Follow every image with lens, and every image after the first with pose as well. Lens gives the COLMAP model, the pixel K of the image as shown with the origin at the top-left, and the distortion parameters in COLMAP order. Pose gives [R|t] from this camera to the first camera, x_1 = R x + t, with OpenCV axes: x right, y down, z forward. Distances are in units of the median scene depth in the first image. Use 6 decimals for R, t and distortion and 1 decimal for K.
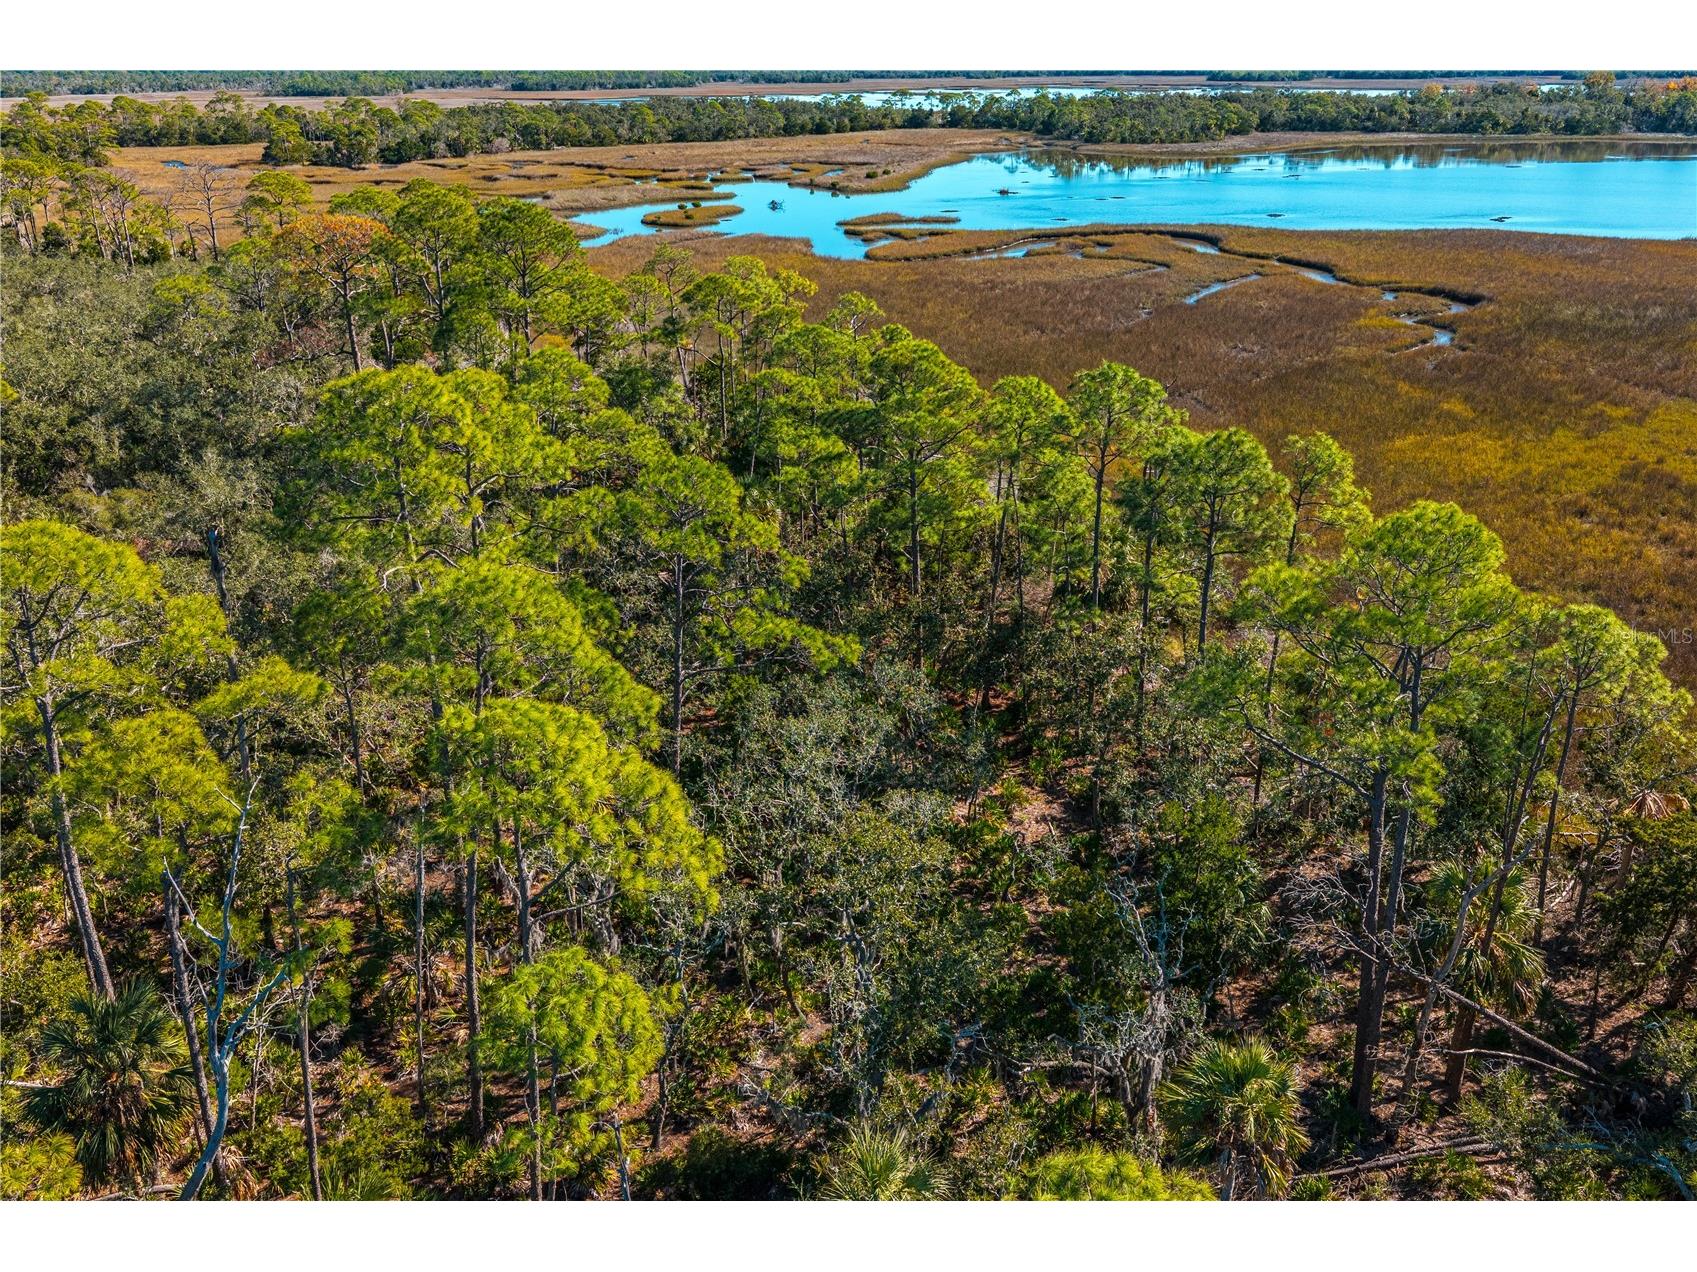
lens RADIAL K [[1453.8, 0, 842.4], [0, 1453.8, 631.8], [0, 0, 1]] dist [0.009303, -0.020488]
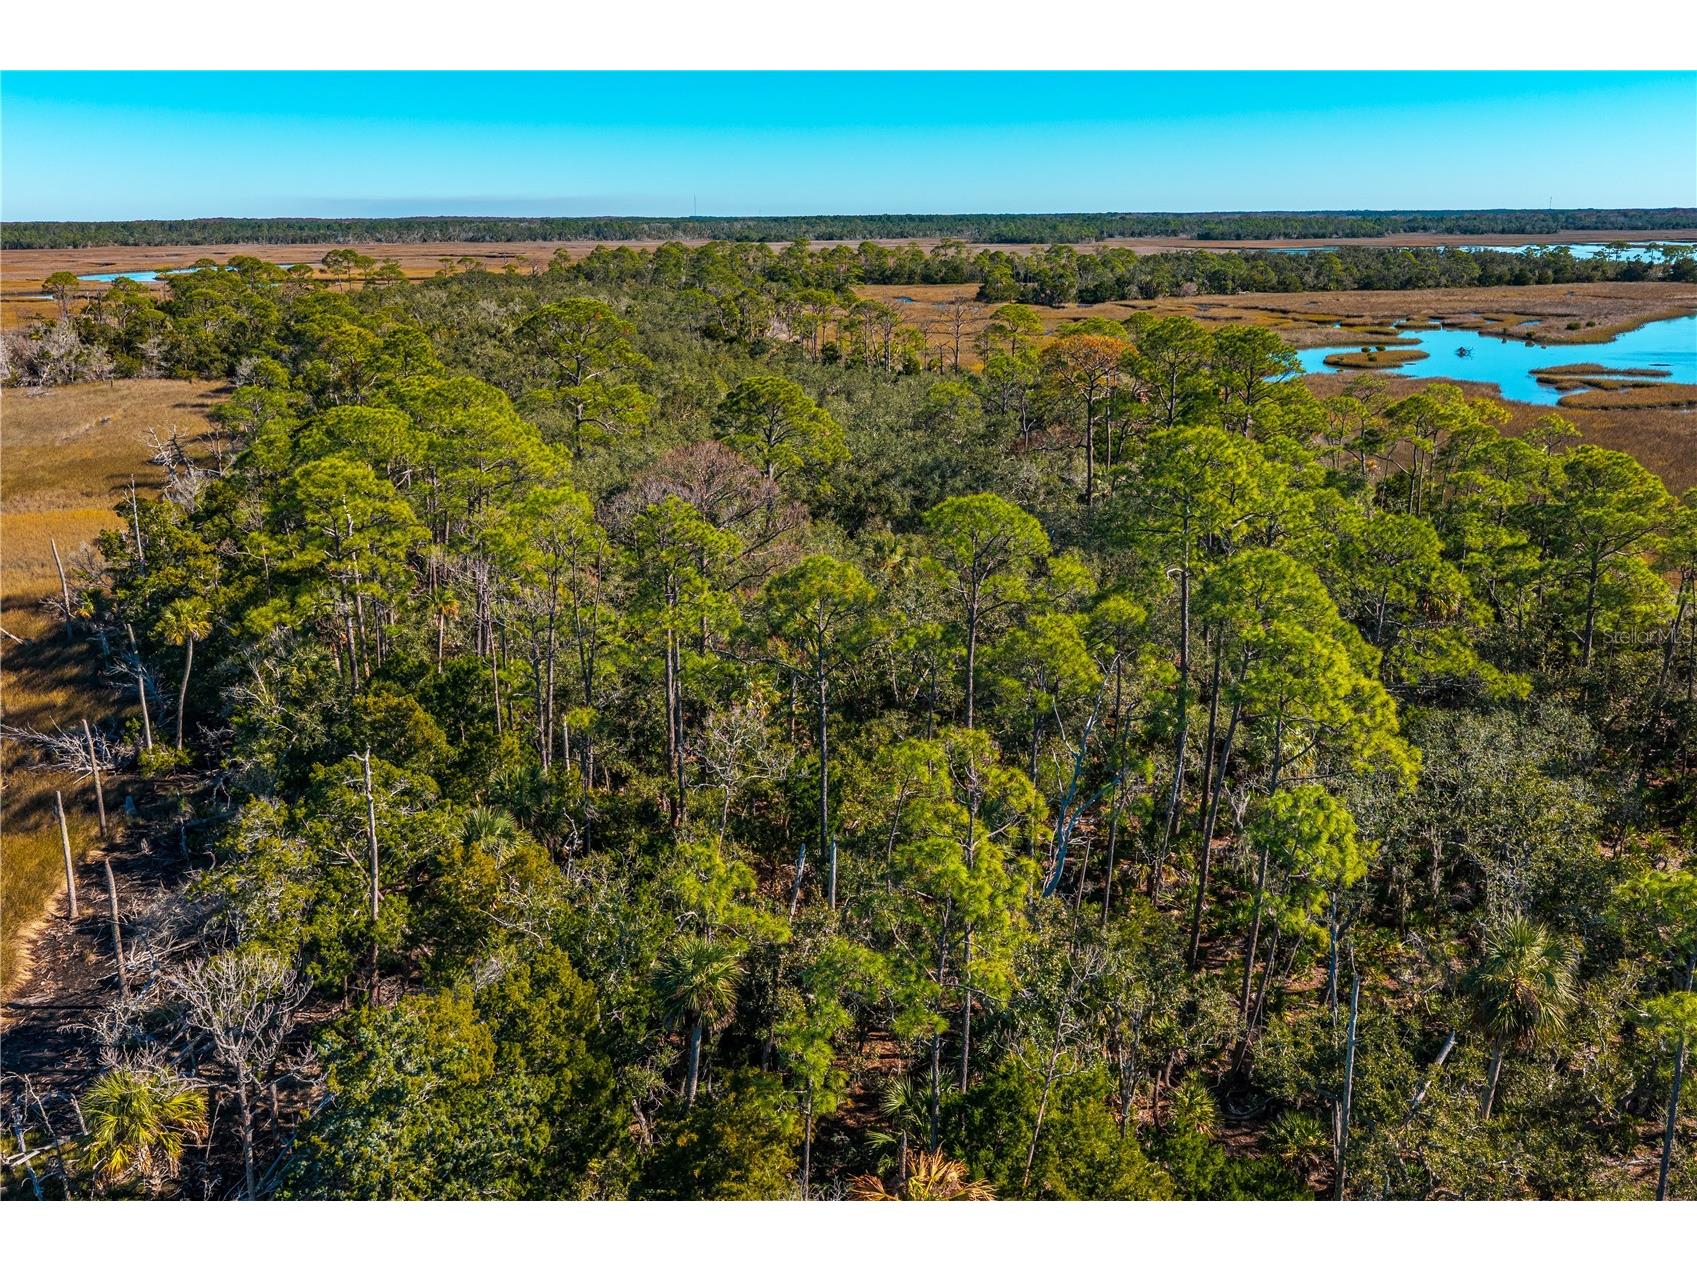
lens RADIAL K [[1453.8, 0, 845.7], [0, 1453.8, 635.4], [0, 0, 1]] dist [0.009303, -0.020488]
pose [[0.906836, 0.116792, -0.404979, -0.002817], [-0.152951, 0.986531, -0.057984, 0.018772], [0.392752, 0.114524, 0.912486, -0.048941]]
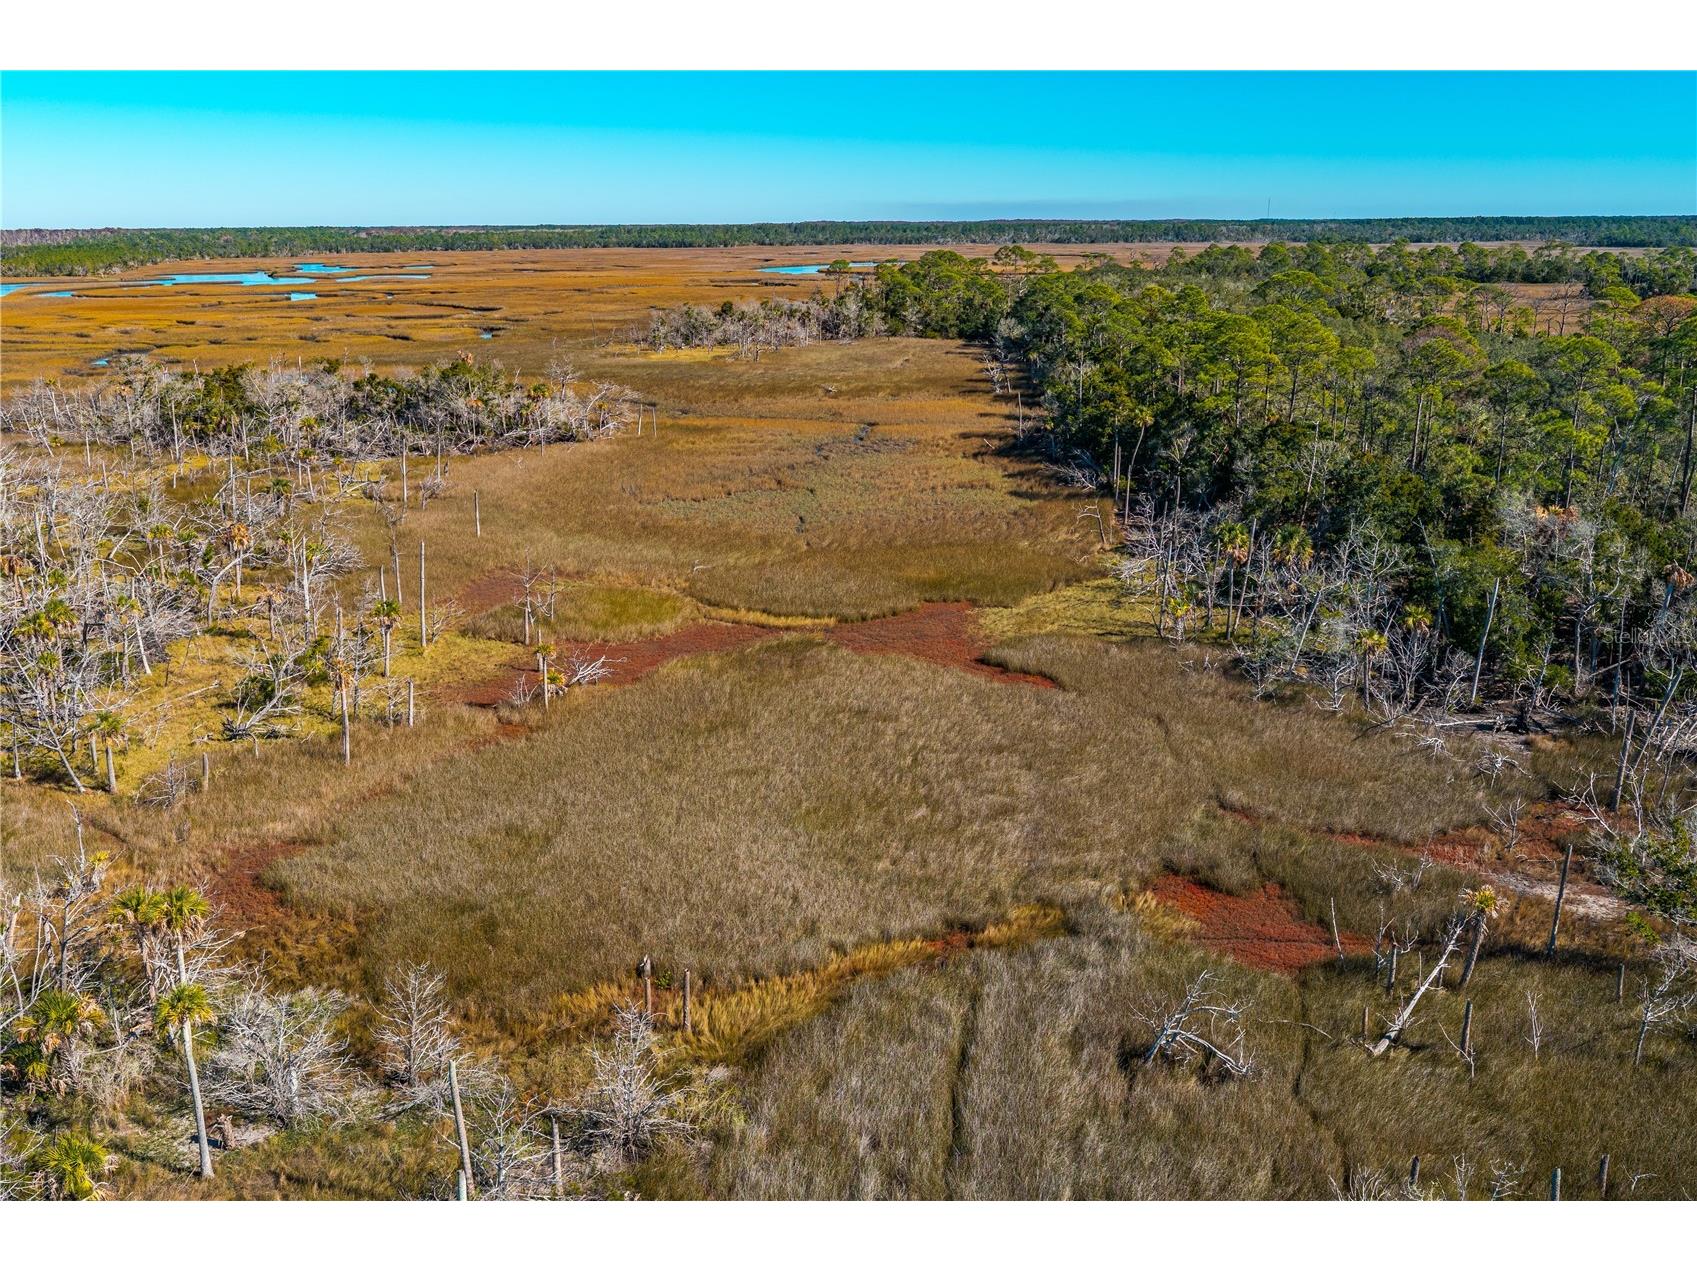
lens RADIAL K [[1453.8, 0, 852.5], [0, 1453.8, 636.0], [0, 0, 1]] dist [0.009303, -0.020488]
pose [[0.697214, 0.196420, -0.689428, 0.056964], [-0.258674, 0.965869, 0.013583, 0.080952], [0.668565, 0.168867, 0.724227, -0.207142]]
